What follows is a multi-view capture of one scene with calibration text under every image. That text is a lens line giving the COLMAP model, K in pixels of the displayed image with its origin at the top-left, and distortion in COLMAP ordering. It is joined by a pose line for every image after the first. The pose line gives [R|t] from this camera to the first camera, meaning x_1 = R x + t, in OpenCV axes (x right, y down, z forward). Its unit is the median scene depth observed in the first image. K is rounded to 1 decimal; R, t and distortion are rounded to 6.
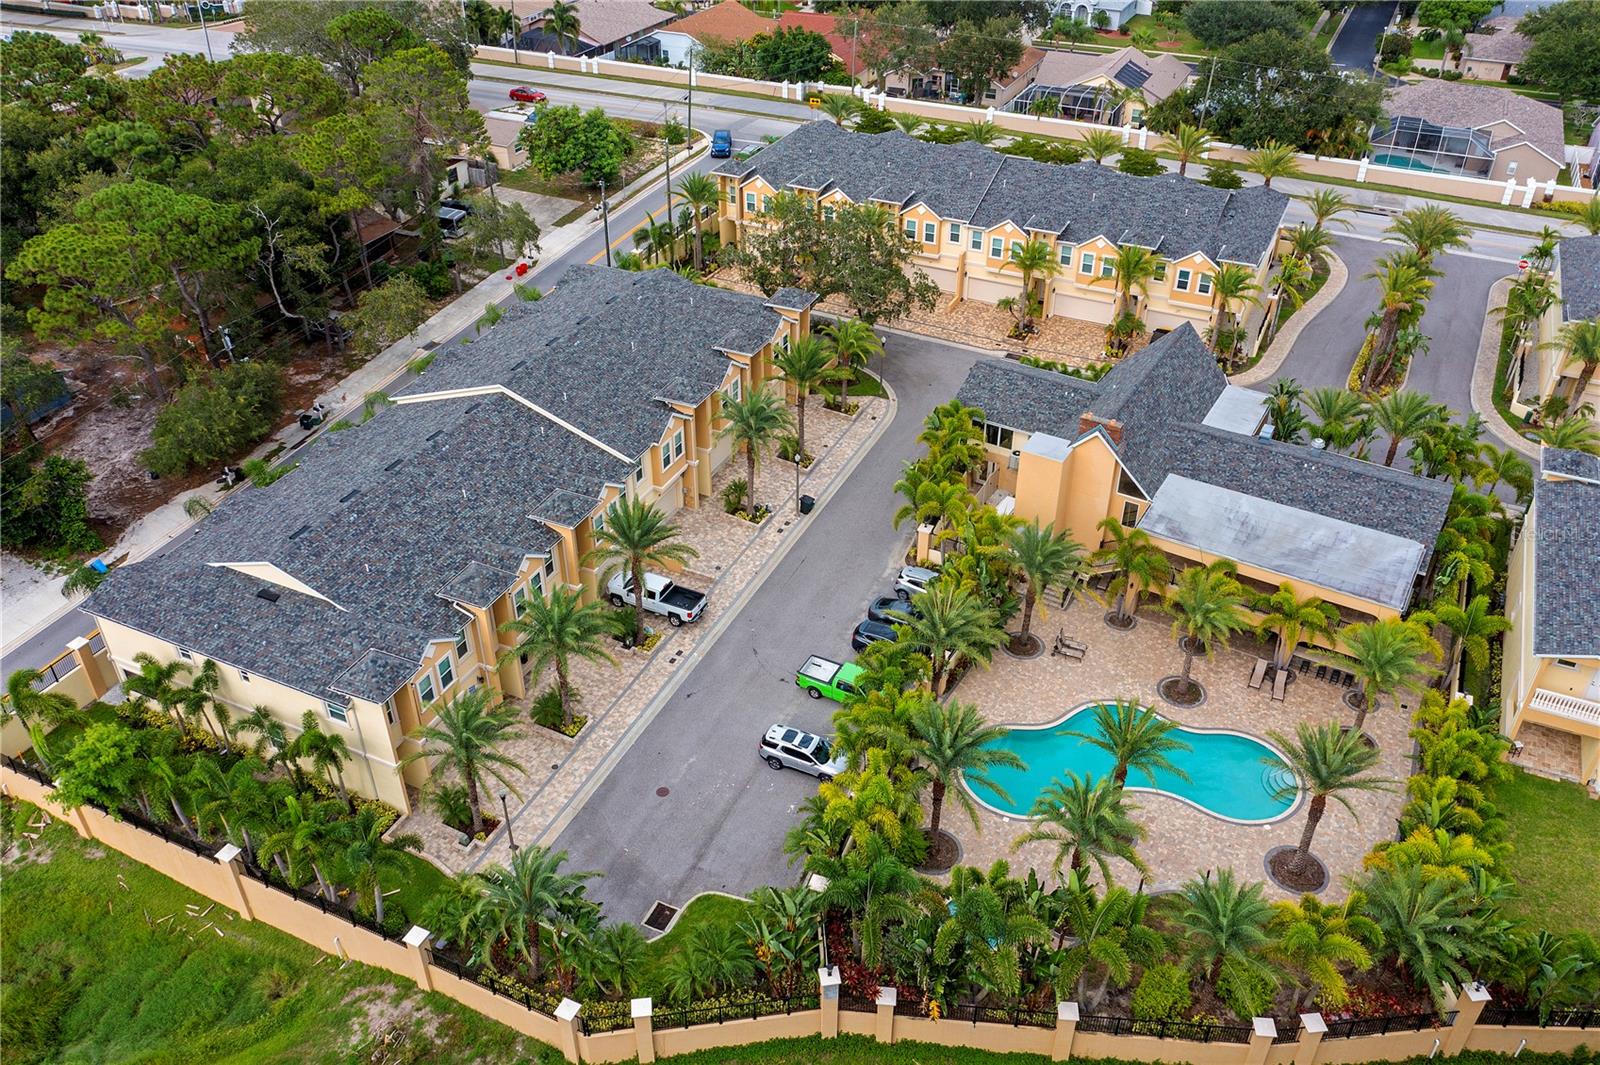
lens RADIAL K [[1267.5, 0, 799.7], [0, 1267.5, 528.1], [0, 0, 1]] dist [-0.004791, 0.001064]
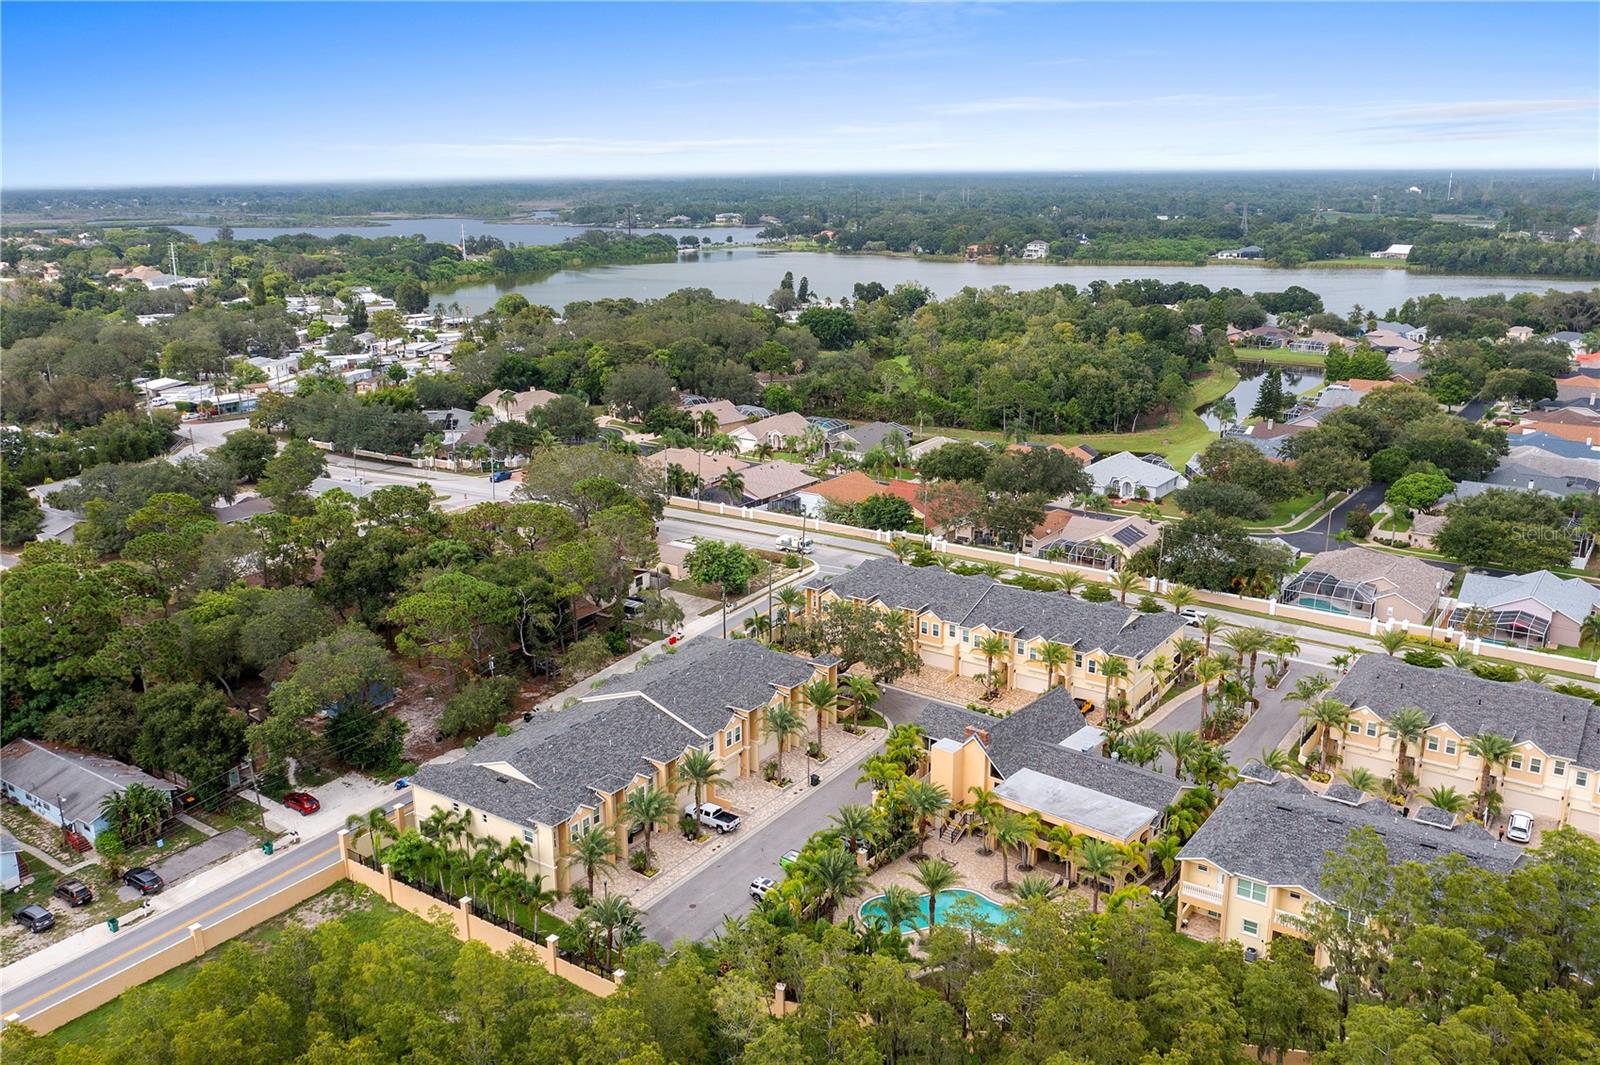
lens RADIAL K [[1267.5, 0, 798.0], [0, 1267.5, 533.7], [0, 0, 1]] dist [-0.004791, 0.001064]
pose [[0.987029, 0.039293, -0.155657, 0.191795], [-0.087192, 0.945327, -0.314253, 0.166641], [0.134799, 0.323749, 0.936491, -0.537309]]
